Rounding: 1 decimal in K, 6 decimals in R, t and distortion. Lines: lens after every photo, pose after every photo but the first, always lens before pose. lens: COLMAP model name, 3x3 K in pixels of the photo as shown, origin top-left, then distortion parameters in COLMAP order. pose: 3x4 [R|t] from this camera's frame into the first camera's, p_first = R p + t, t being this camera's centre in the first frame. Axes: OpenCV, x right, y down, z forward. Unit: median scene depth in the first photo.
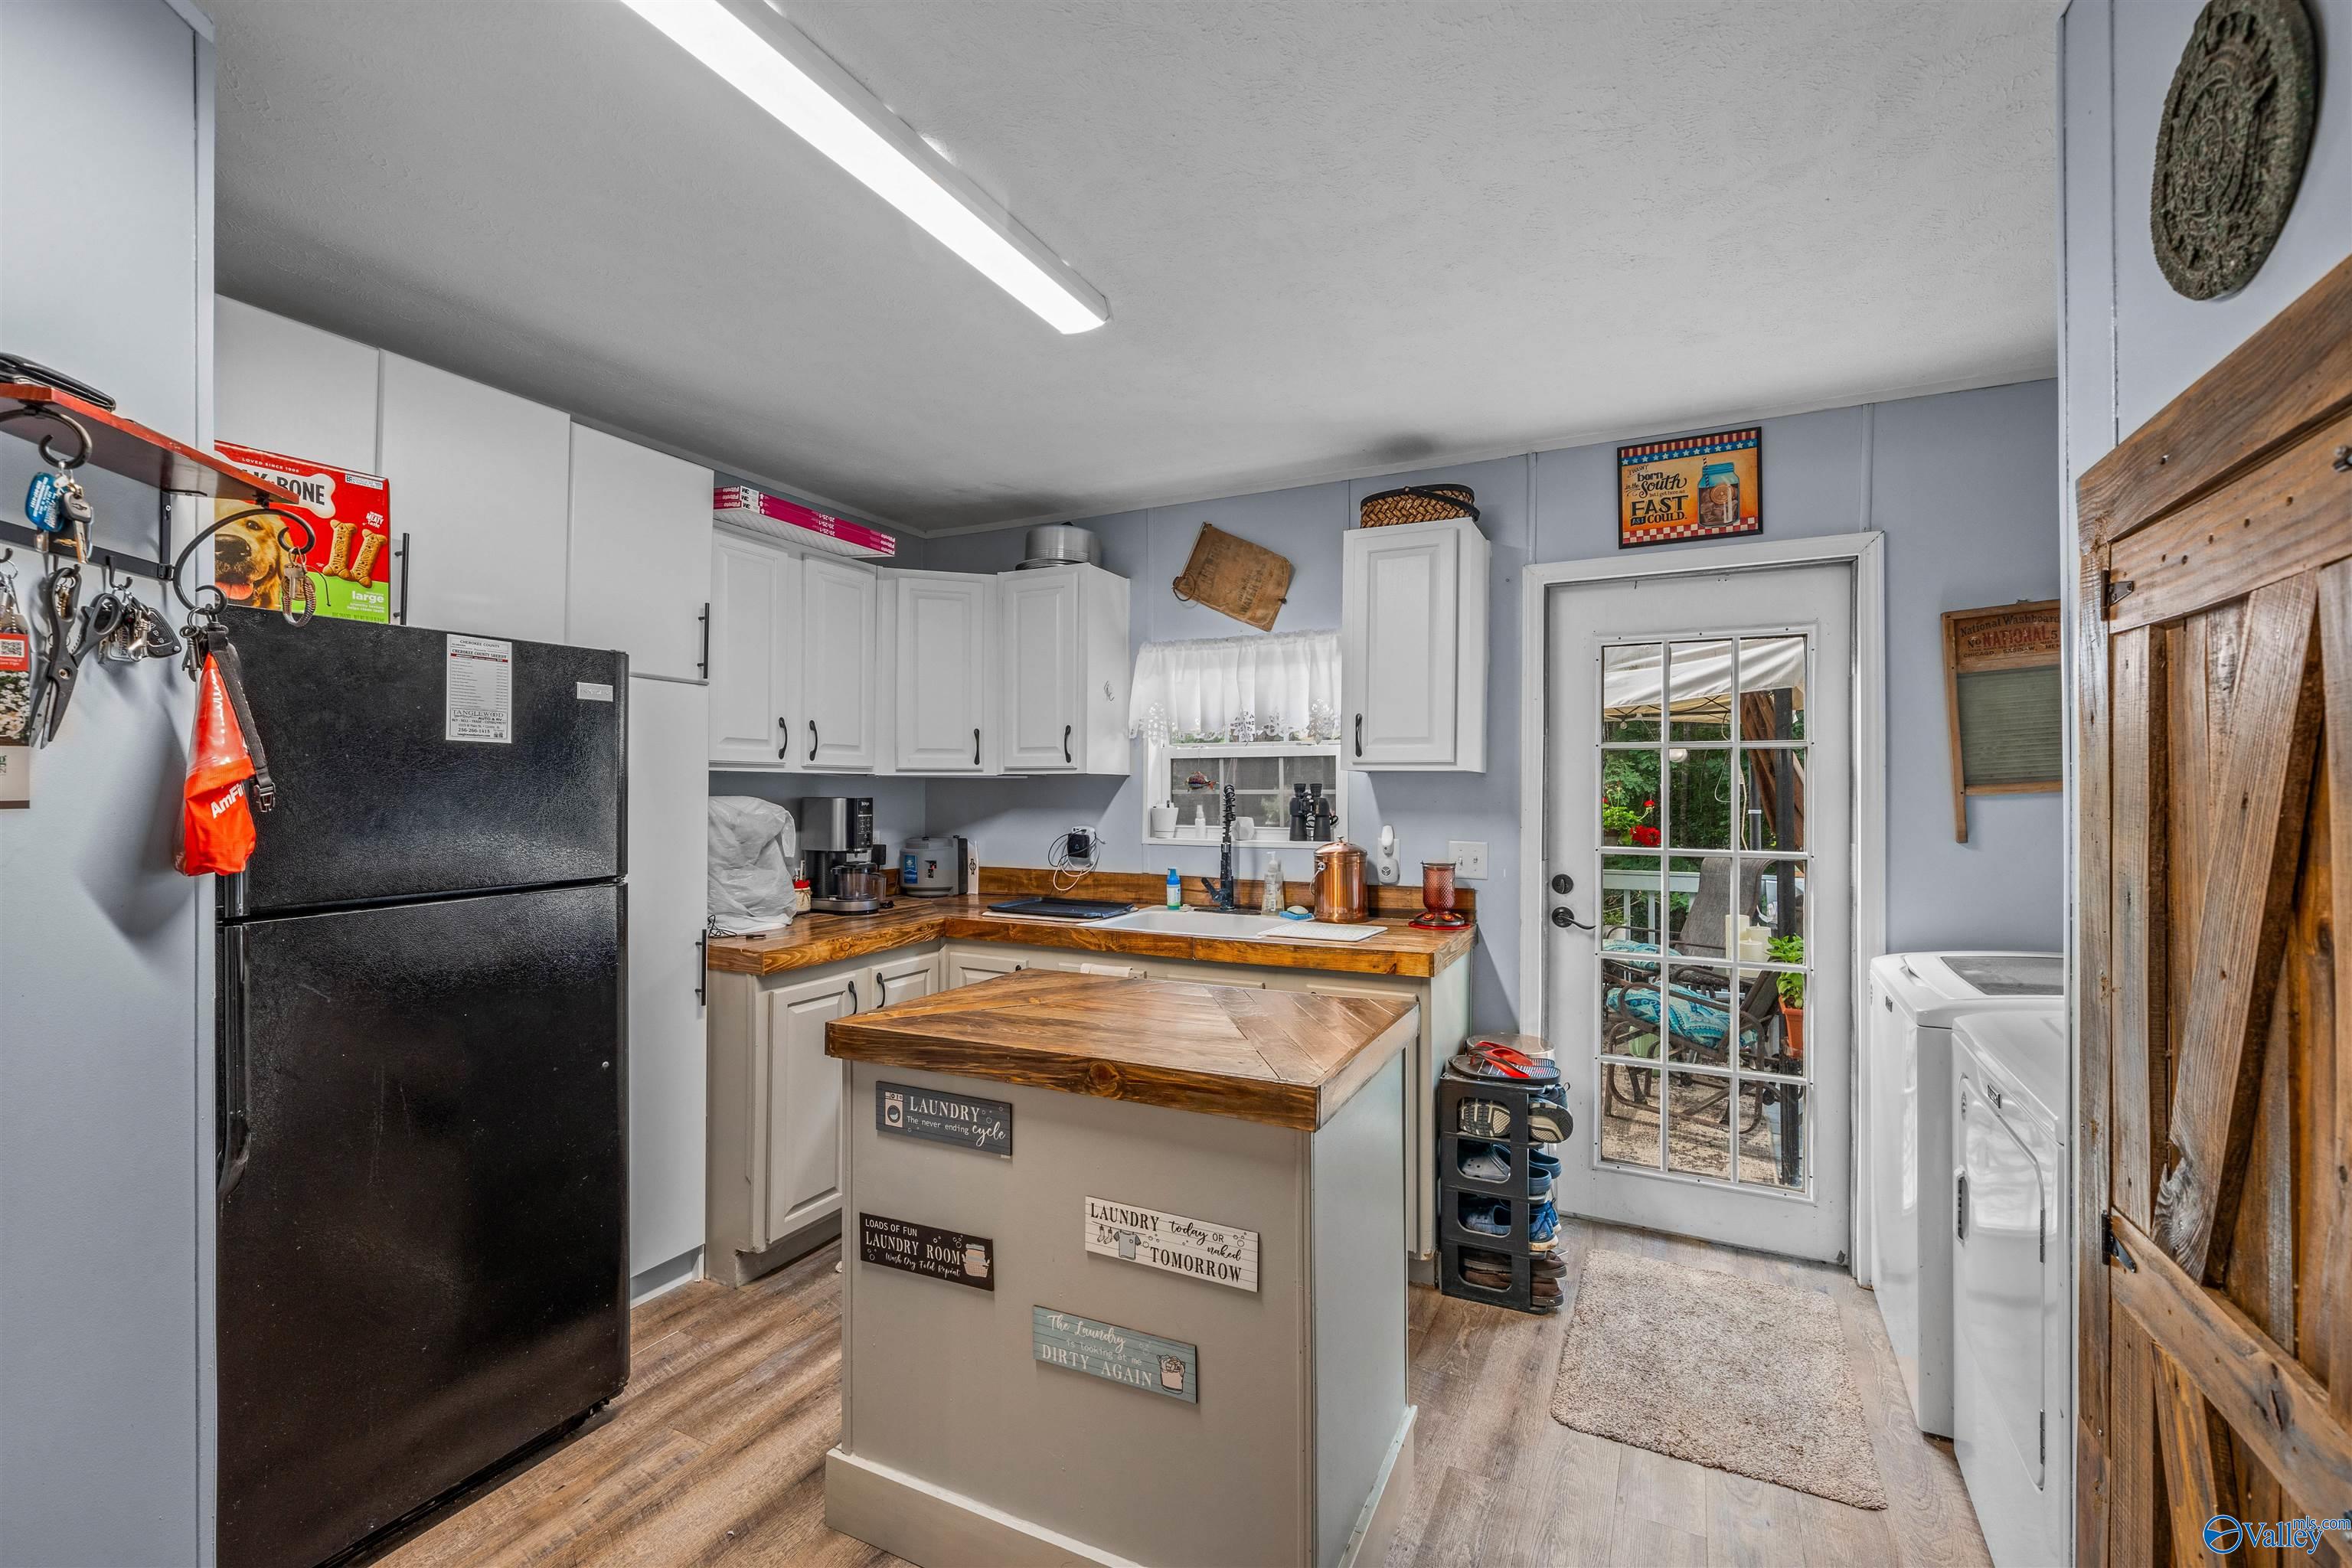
lens RADIAL K [[1017.2, 0, 1176.0], [0, 1017.2, 784.0], [0, 0, 1]] dist [-0.000288, -0.000038]
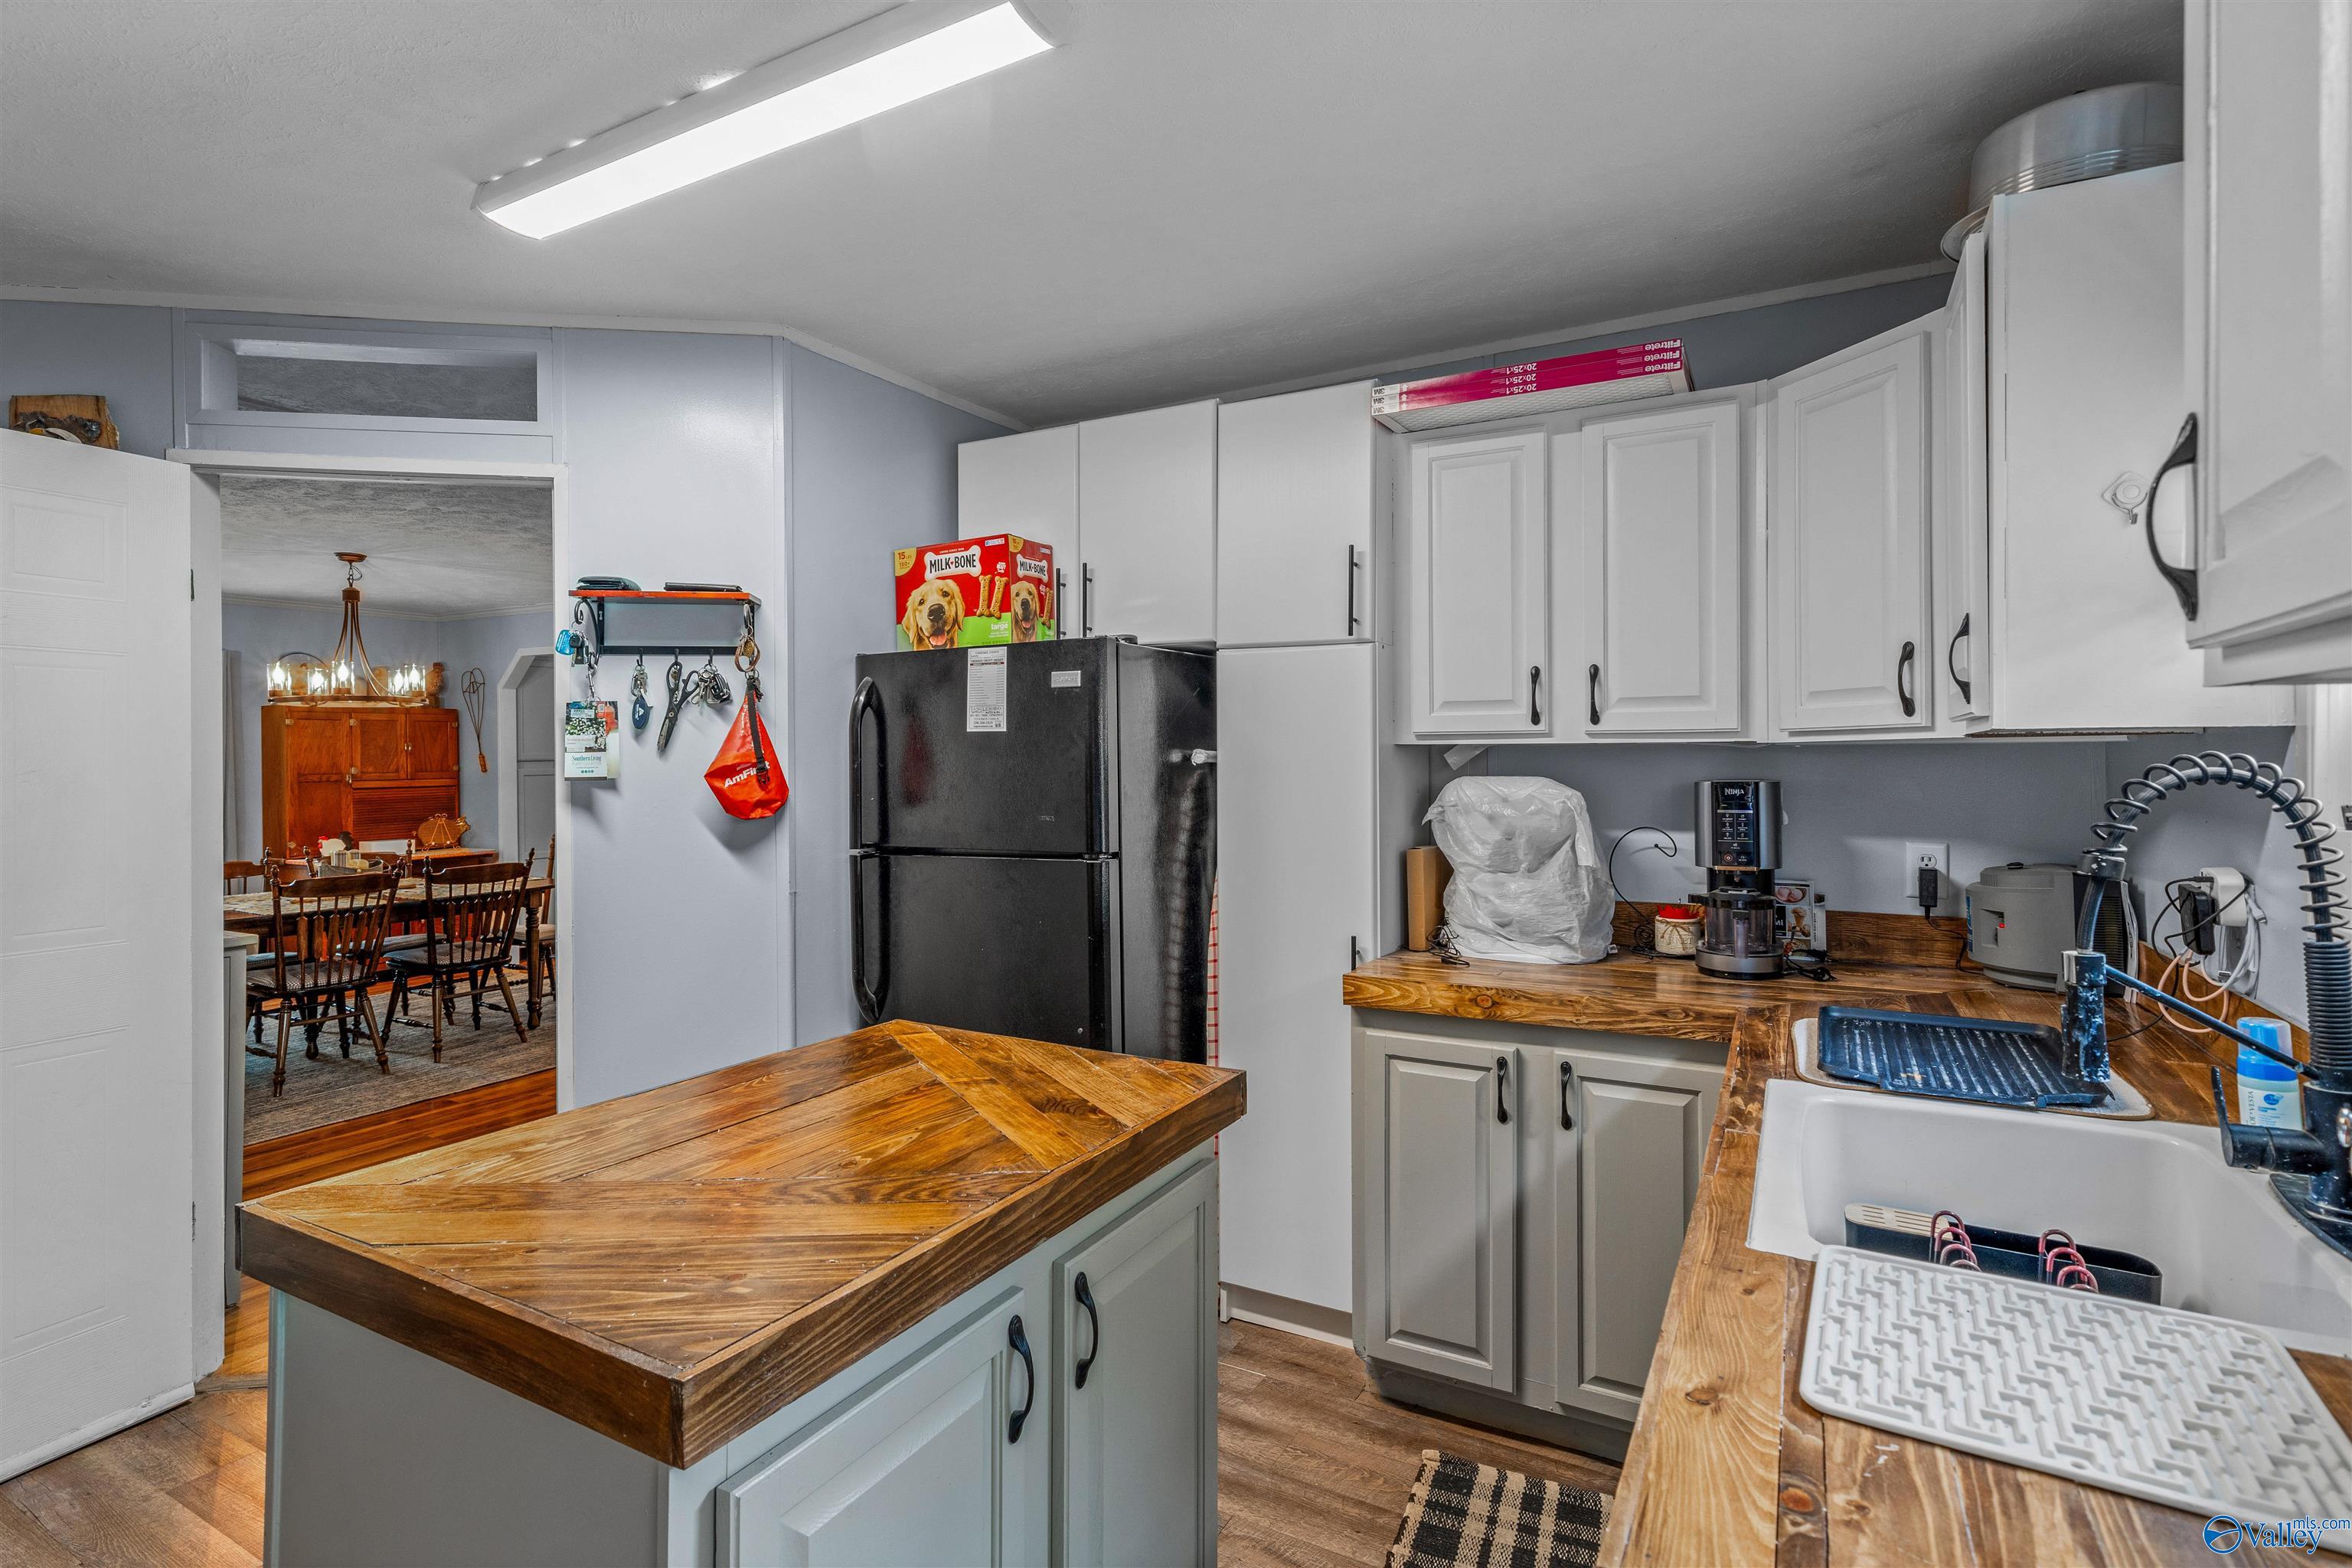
lens RADIAL K [[1136.9, 0, 1168.4], [0, 1136.9, 756.1], [0, 0, 1]] dist [0.000646, 0.000162]
pose [[-0.051248, -0.007649, -0.998657, 0.602782], [0.008900, 0.999927, -0.008116, 0.001440], [0.998646, -0.009304, -0.051177, 1.135108]]
